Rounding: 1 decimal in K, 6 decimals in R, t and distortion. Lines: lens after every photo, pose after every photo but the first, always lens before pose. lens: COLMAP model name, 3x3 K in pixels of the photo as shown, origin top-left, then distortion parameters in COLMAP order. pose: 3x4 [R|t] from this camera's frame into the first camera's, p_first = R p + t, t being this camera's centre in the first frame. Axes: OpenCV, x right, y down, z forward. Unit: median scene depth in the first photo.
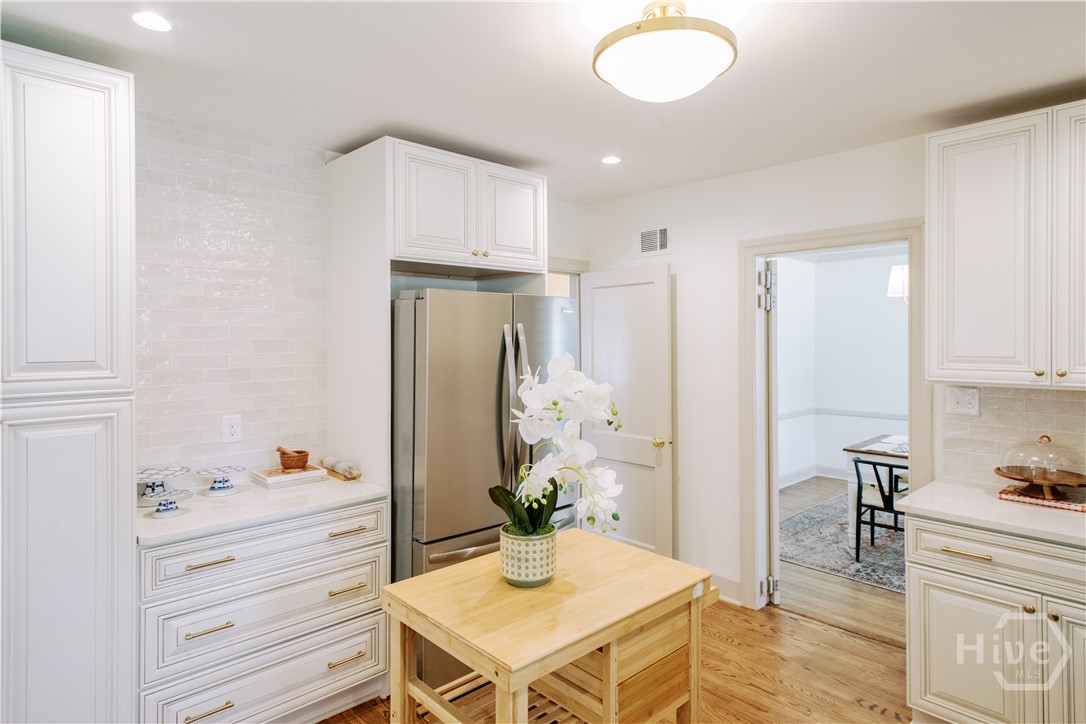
lens RADIAL K [[615.0, 0, 543.3], [0, 615.0, 339.7], [0, 0, 1]] dist [0.018005, -0.001924]
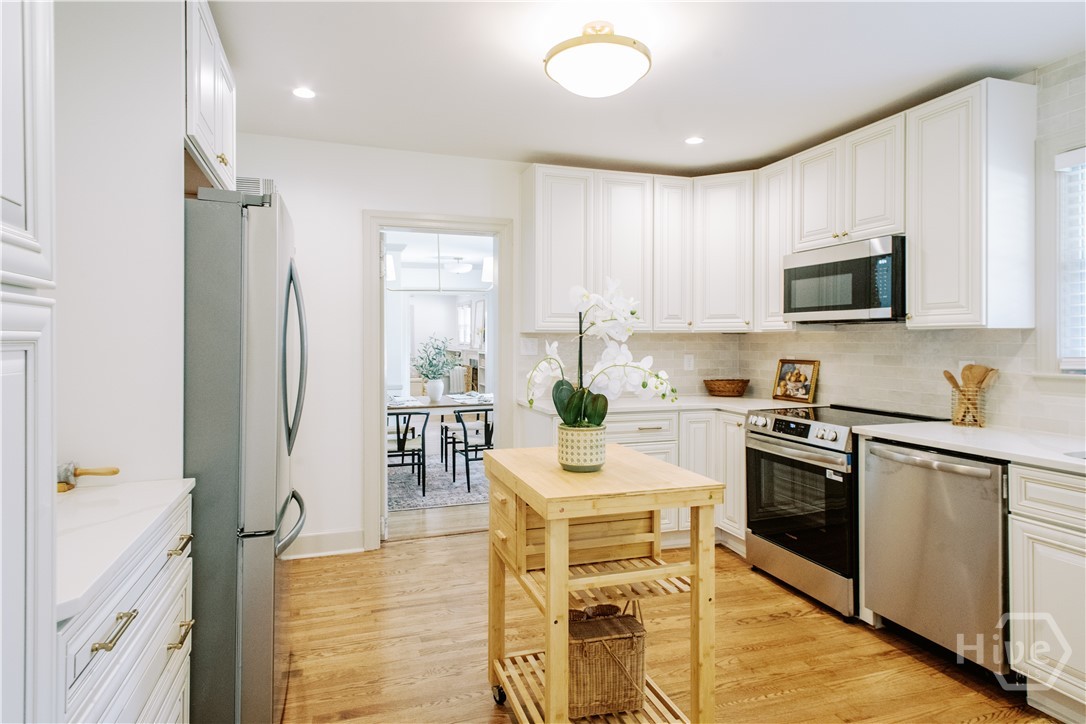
lens RADIAL K [[618.0, 0, 540.1], [0, 618.0, 343.5], [0, 0, 1]] dist [0.016917, -0.000748]
pose [[0.419618, -0.001048, 0.907700, -0.586273], [0.001436, 0.999999, 0.000490, 0.079877], [-0.907700, 0.001098, 0.419619, 0.305939]]
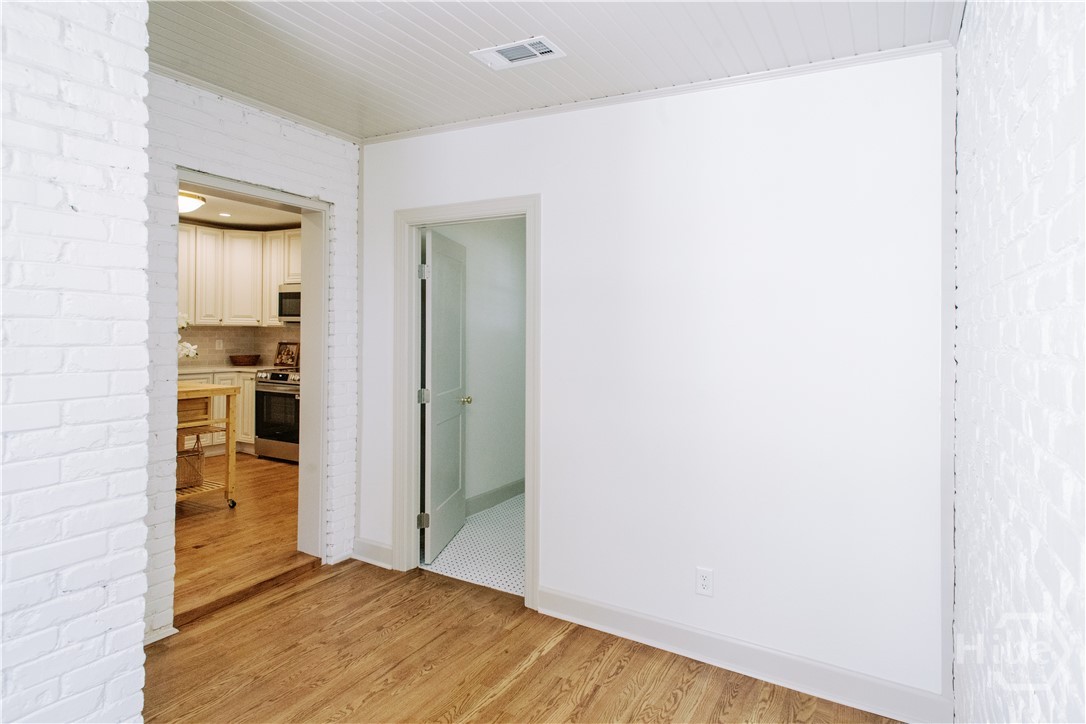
lens RADIAL K [[616.9, 0, 546.0], [0, 616.9, 331.4], [0, 0, 1]] dist [0.018127, -0.000328]
pose [[-0.299292, 0.001080, 0.954161, -1.613584], [-0.006888, 0.999971, -0.003292, 0.075945], [-0.954137, -0.007557, -0.299276, 0.141634]]
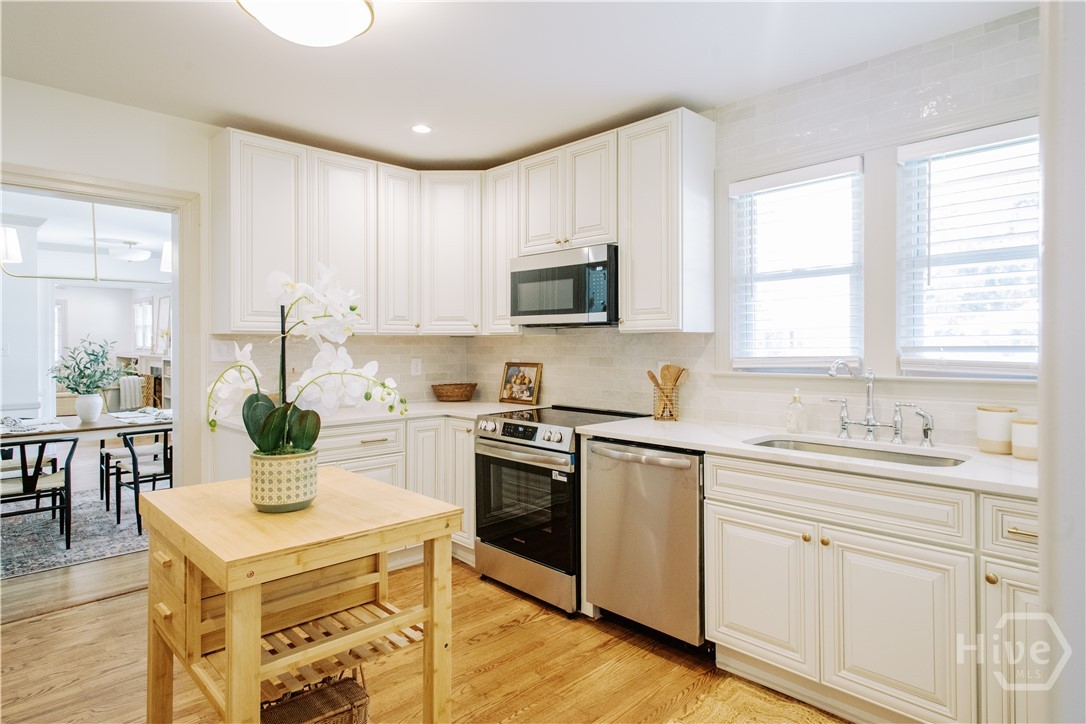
lens RADIAL K [[613.5, 0, 545.8], [0, 613.5, 346.4], [0, 0, 1]] dist [0.016406, -0.000238]
pose [[-0.015837, 0.000555, 0.999874, -0.491445], [0.003703, 0.999993, -0.000497, 0.081520], [-0.999868, 0.003694, -0.015838, 0.331467]]
